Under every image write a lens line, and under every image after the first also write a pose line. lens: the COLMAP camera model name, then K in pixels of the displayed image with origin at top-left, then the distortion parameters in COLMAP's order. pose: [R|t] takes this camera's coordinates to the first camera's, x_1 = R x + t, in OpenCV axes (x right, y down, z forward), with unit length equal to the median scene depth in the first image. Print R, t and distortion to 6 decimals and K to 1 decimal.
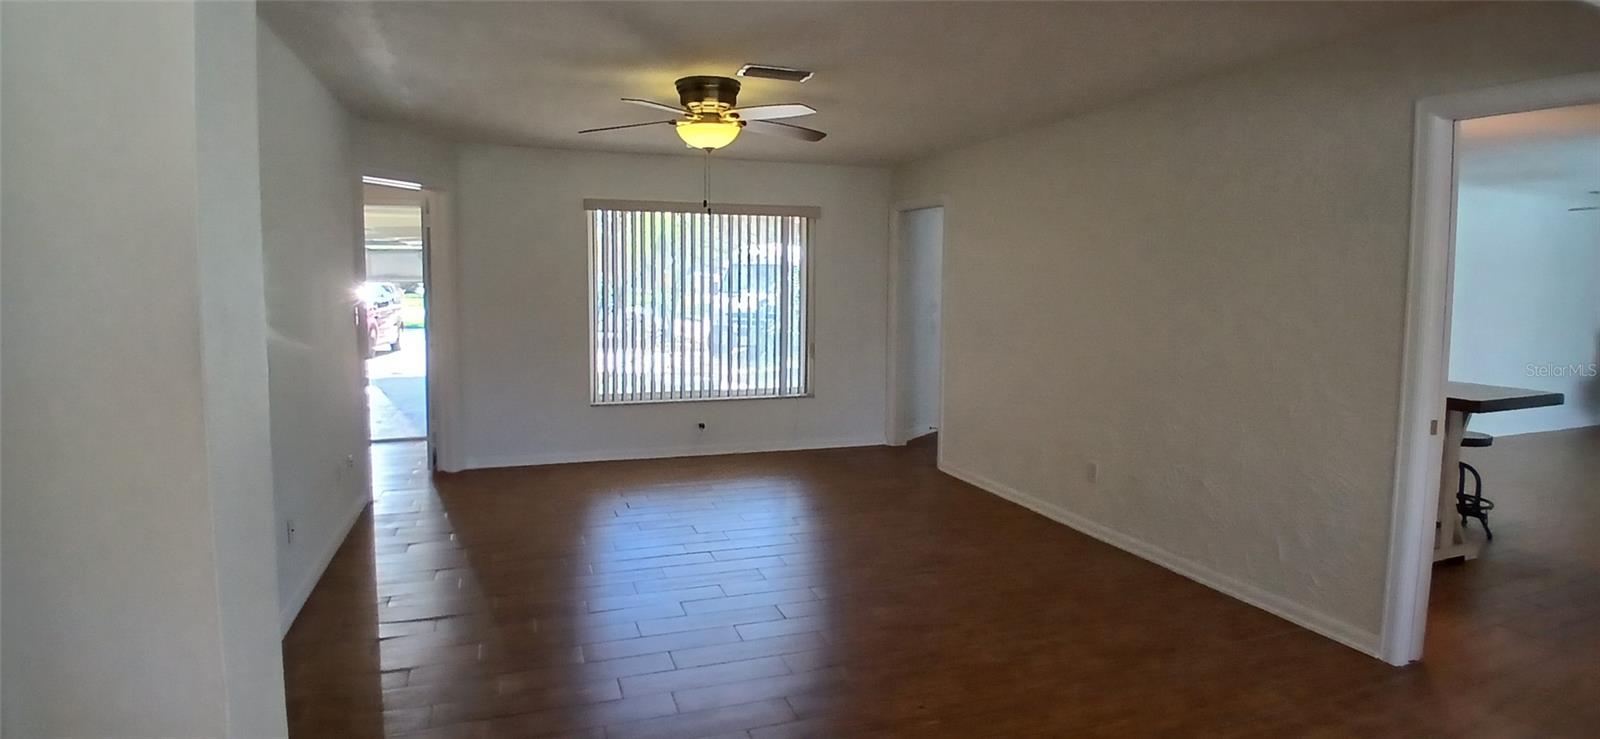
lens RADIAL K [[833.9, 0, 769.1], [0, 833.9, 346.7], [0, 0, 1]] dist [-0.001726, -0.000838]
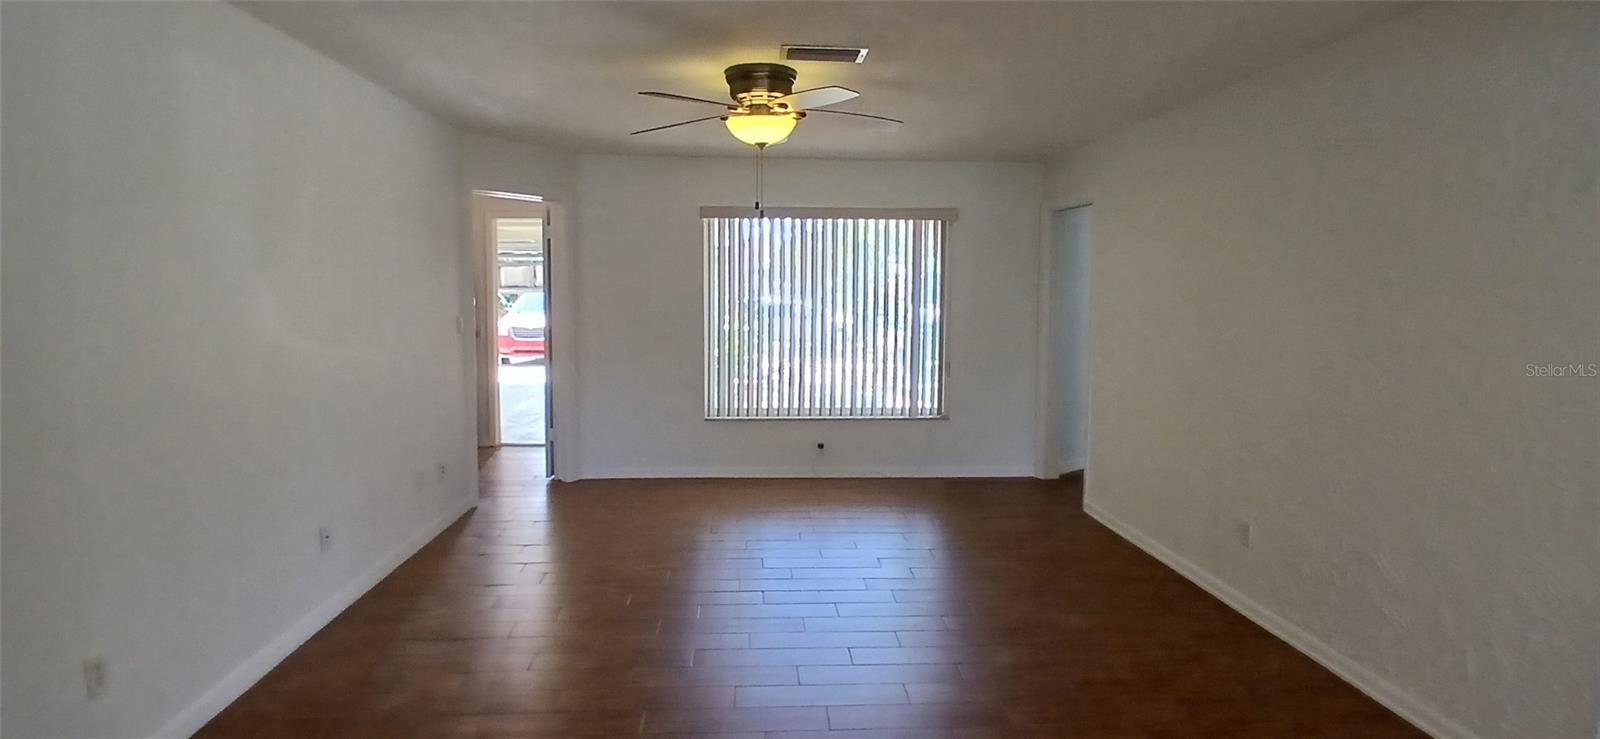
lens RADIAL K [[833.9, 0, 769.1], [0, 833.9, 346.7], [0, 0, 1]] dist [-0.001726, -0.000838]
pose [[0.963880, 0.016909, -0.265799, 0.116985], [-0.019956, 0.999762, -0.008765, -0.007331], [0.265588, 0.013753, 0.963989, 0.089325]]
